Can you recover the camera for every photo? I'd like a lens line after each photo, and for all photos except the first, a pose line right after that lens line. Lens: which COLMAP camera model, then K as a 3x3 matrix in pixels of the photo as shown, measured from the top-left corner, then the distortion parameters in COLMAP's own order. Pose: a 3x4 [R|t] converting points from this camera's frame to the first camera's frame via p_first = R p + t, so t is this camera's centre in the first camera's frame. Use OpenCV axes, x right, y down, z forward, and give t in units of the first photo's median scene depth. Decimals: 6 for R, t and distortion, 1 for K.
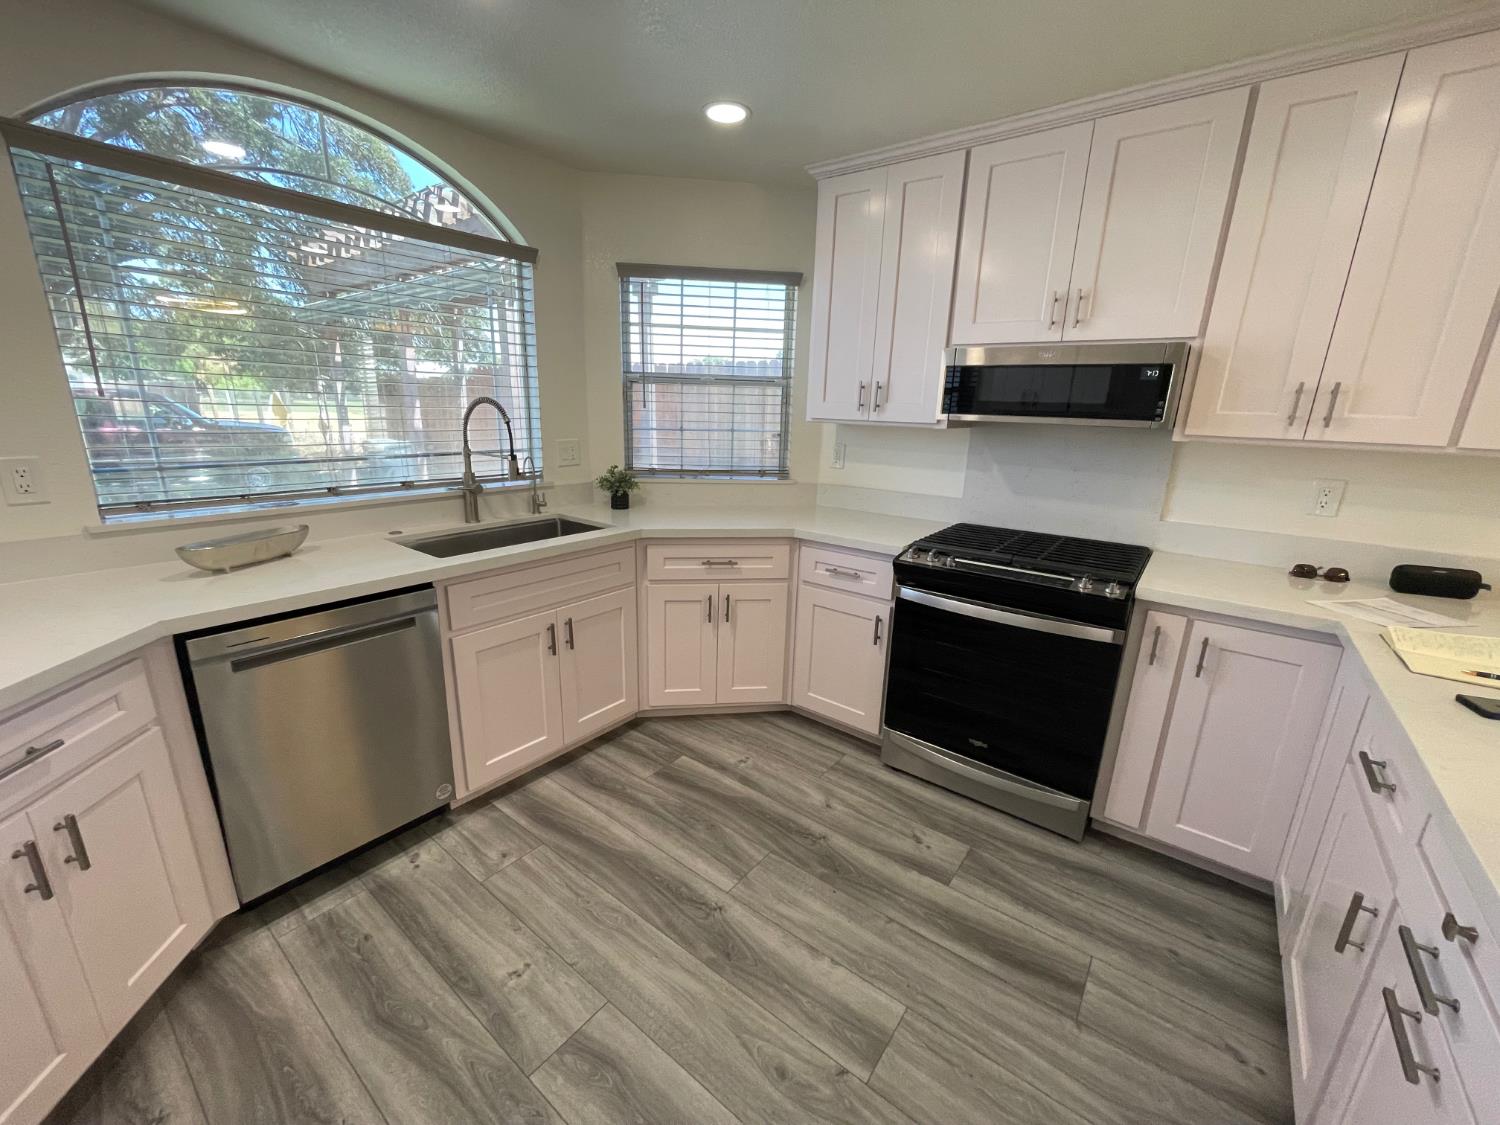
lens RADIAL K [[605.9, 0, 744.3], [0, 605.9, 565.5], [0, 0, 1]] dist [-0.004198, 0.000810]
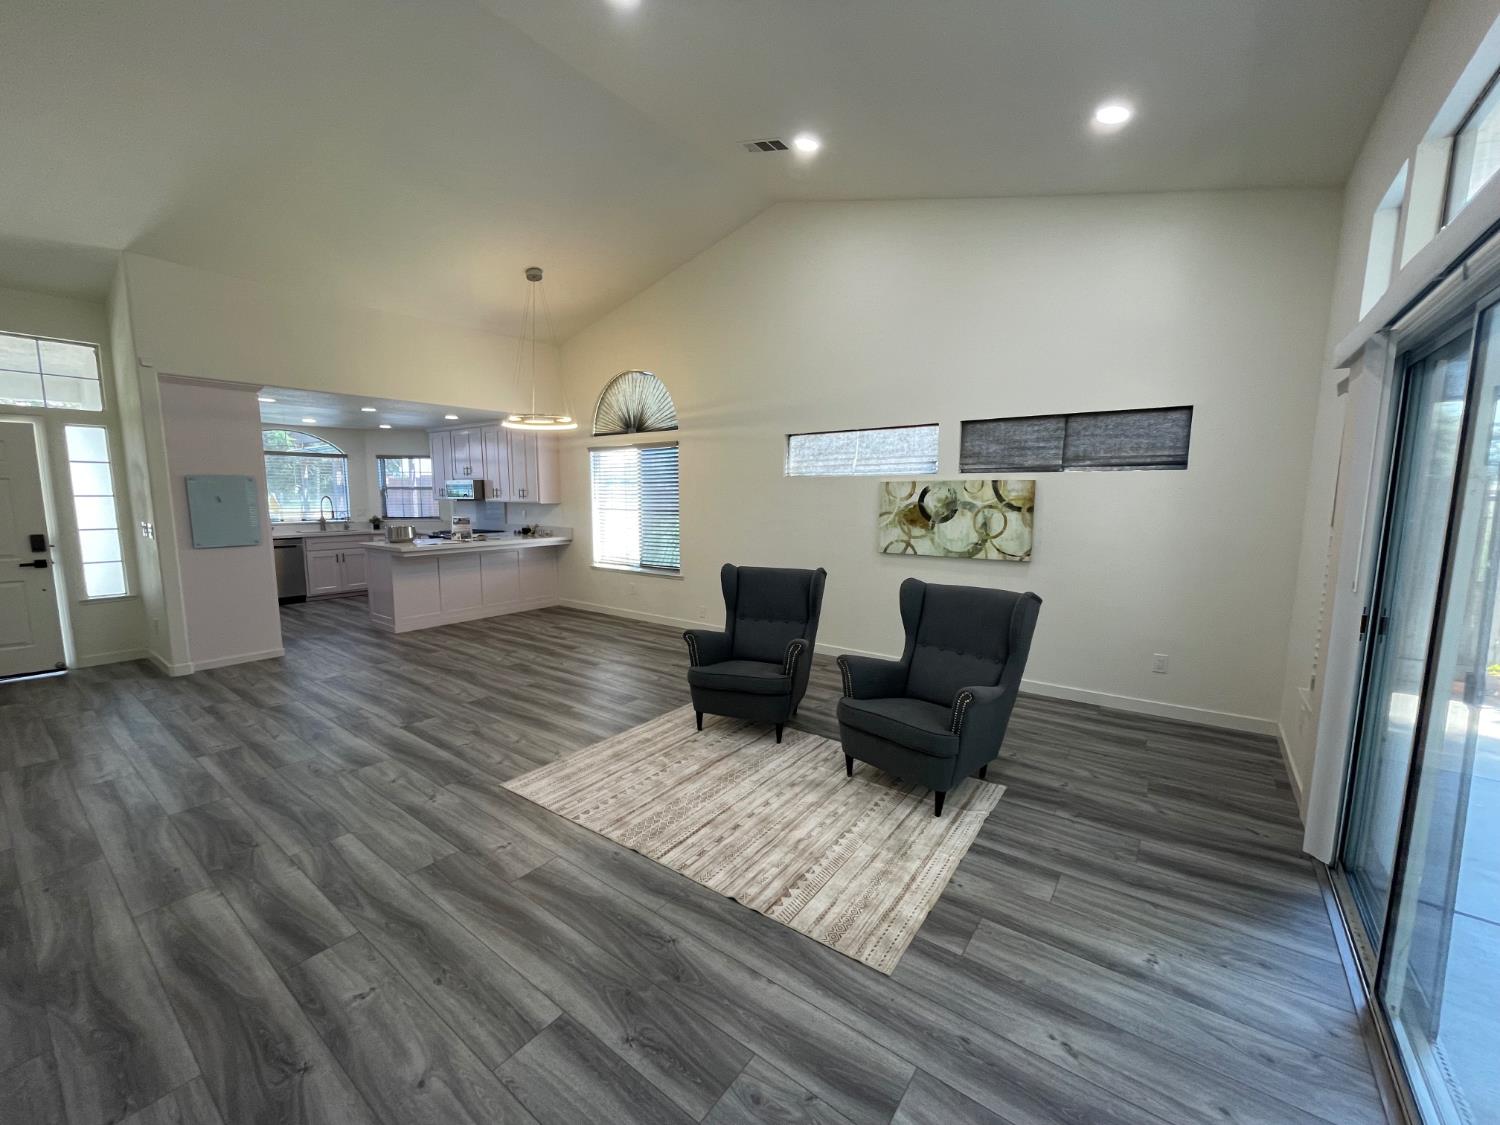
lens RADIAL K [[605.9, 0, 740.4], [0, 605.9, 565.4], [0, 0, 1]] dist [-0.004198, 0.000810]
pose [[0.999743, -0.020791, 0.009000, 1.863110], [0.021881, 0.989091, -0.145675, 0.669235], [-0.005874, 0.145834, 0.989292, -2.356819]]
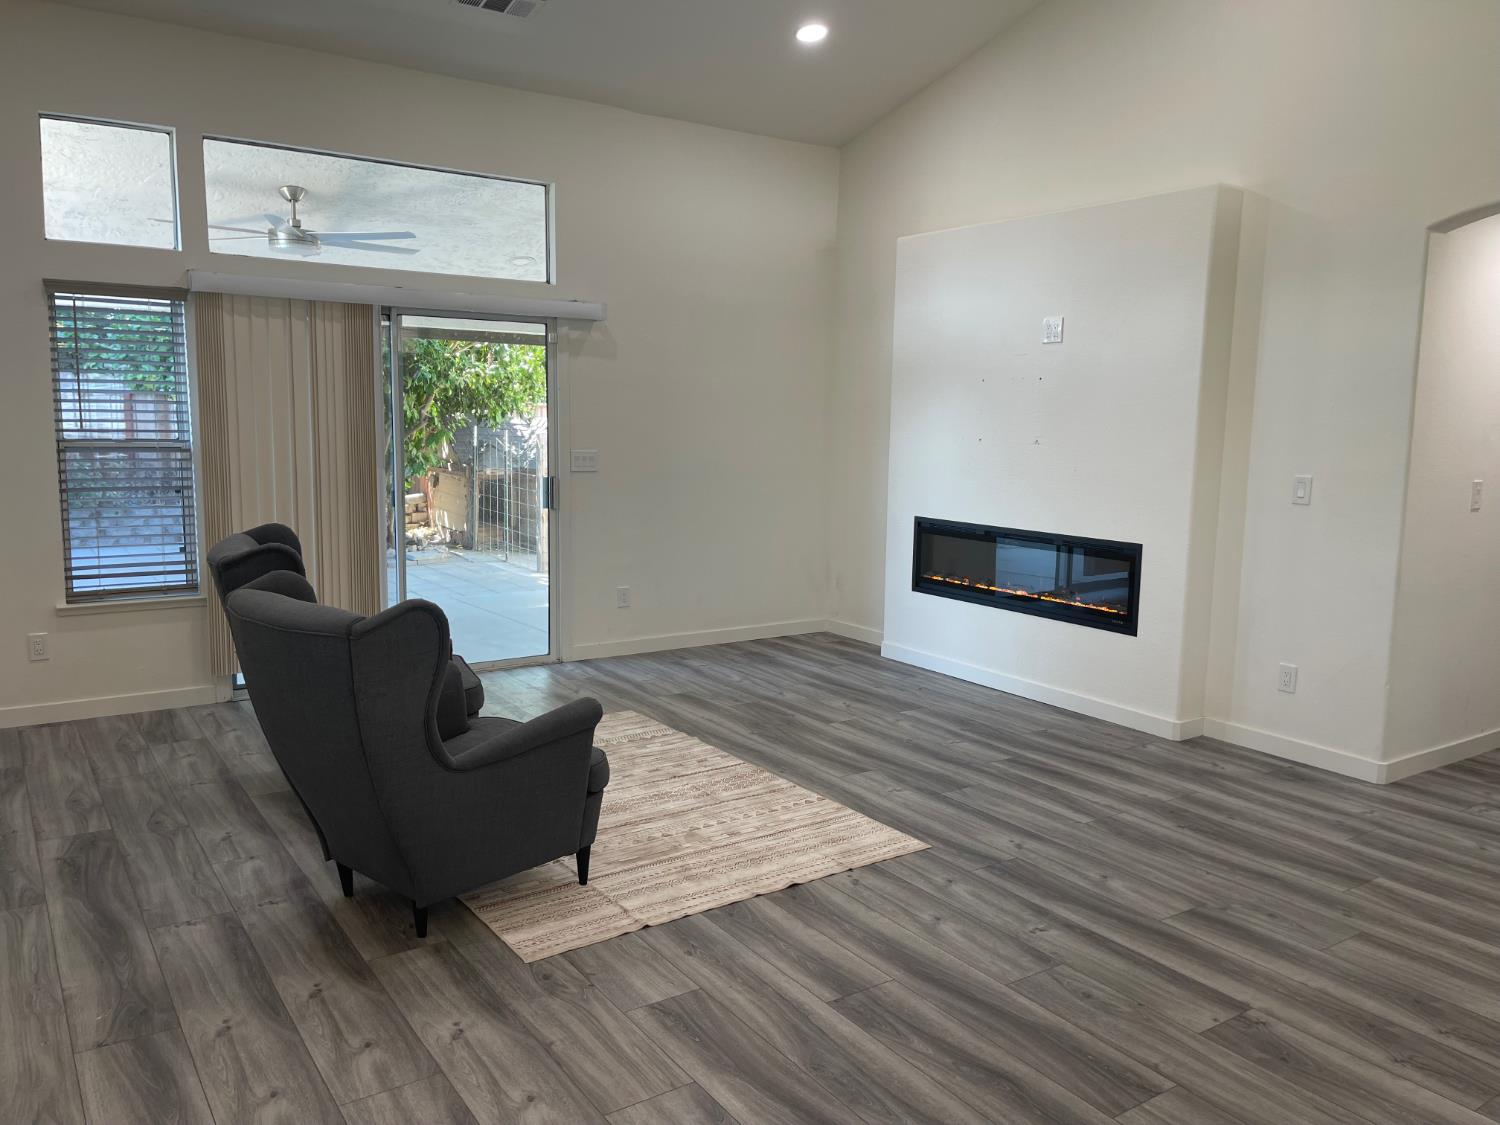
lens RADIAL K [[1136.6, 0, 749.6], [0, 1136.6, 558.2], [0, 0, 1]] dist [0.068136, -0.083511]
pose [[-0.951660, -0.078302, 0.297006, 1.200552], [0.042078, 0.924609, 0.378587, -0.026043], [-0.304258, 0.372783, -0.876618, 0.148948]]
